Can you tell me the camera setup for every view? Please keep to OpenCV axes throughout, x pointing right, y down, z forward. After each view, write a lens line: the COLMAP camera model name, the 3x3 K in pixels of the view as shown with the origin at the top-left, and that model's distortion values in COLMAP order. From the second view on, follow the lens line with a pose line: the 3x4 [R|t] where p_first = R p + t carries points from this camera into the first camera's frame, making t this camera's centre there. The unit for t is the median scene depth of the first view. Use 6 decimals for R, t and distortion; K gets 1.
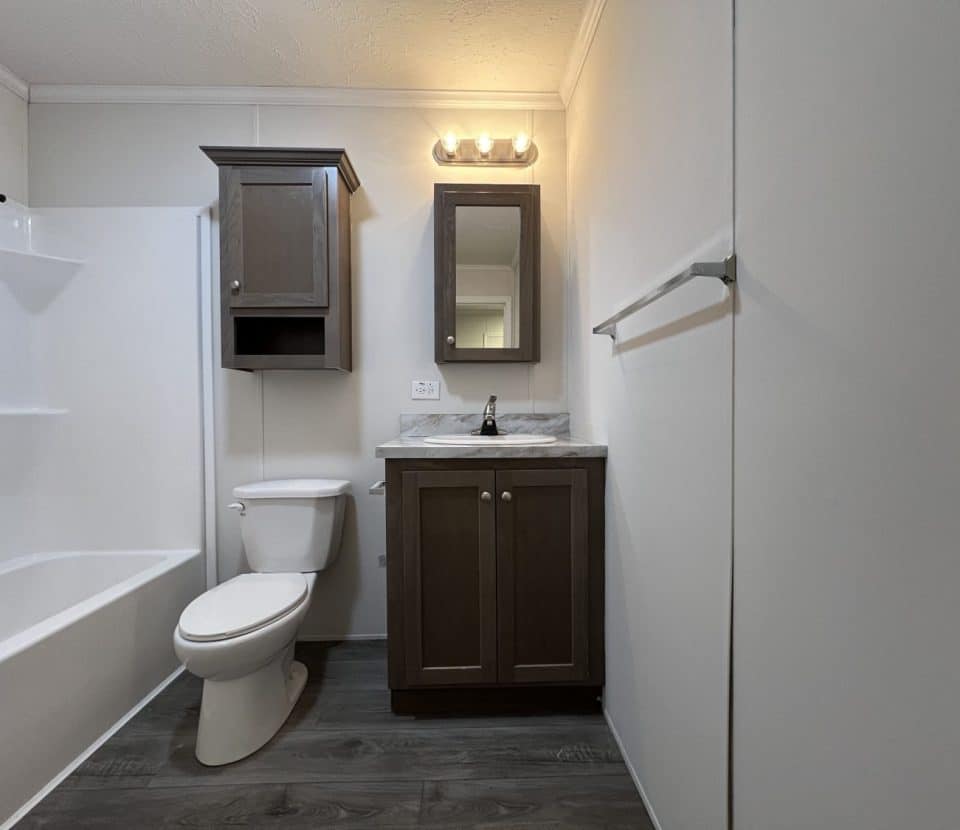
lens RADIAL K [[440.4, 0, 477.6], [0, 440.4, 414.1], [0, 0, 1]] dist [-0.003008, -0.000604]
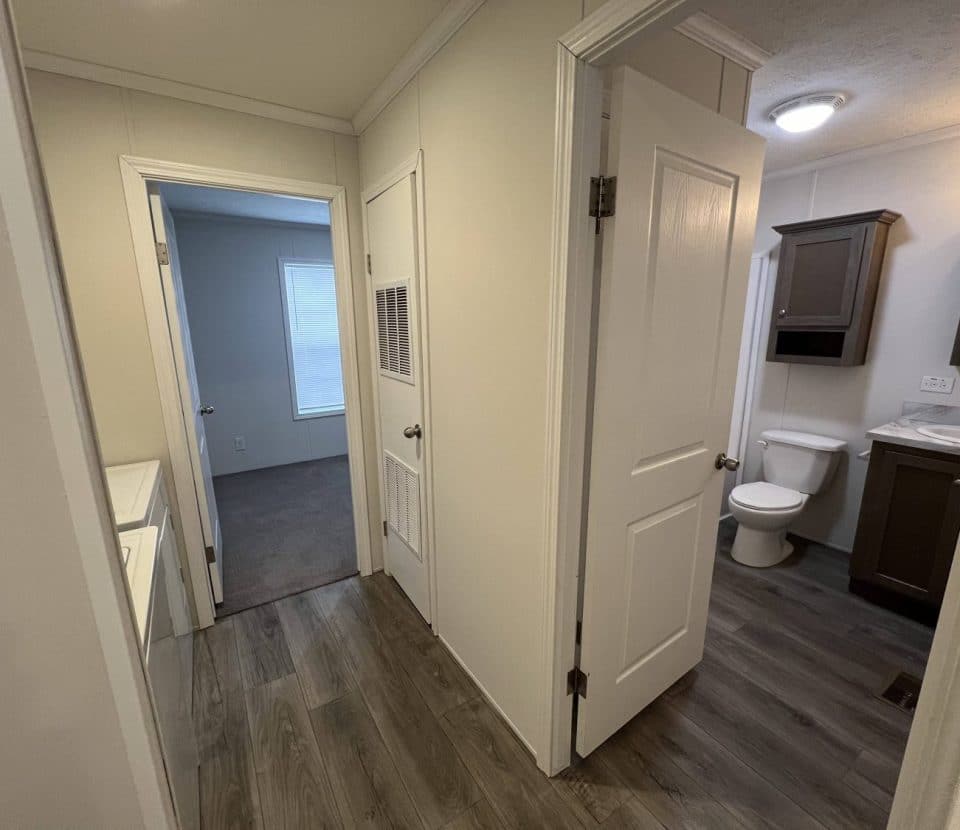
lens RADIAL K [[441.2, 0, 480.1], [0, 441.2, 417.8], [0, 0, 1]] dist [-0.000196, -0.000563]
pose [[0.520753, 0.187883, -0.832777, 0.295165], [-0.004252, 0.976041, 0.217545, -0.259183], [0.853697, -0.109746, 0.509075, -0.816614]]
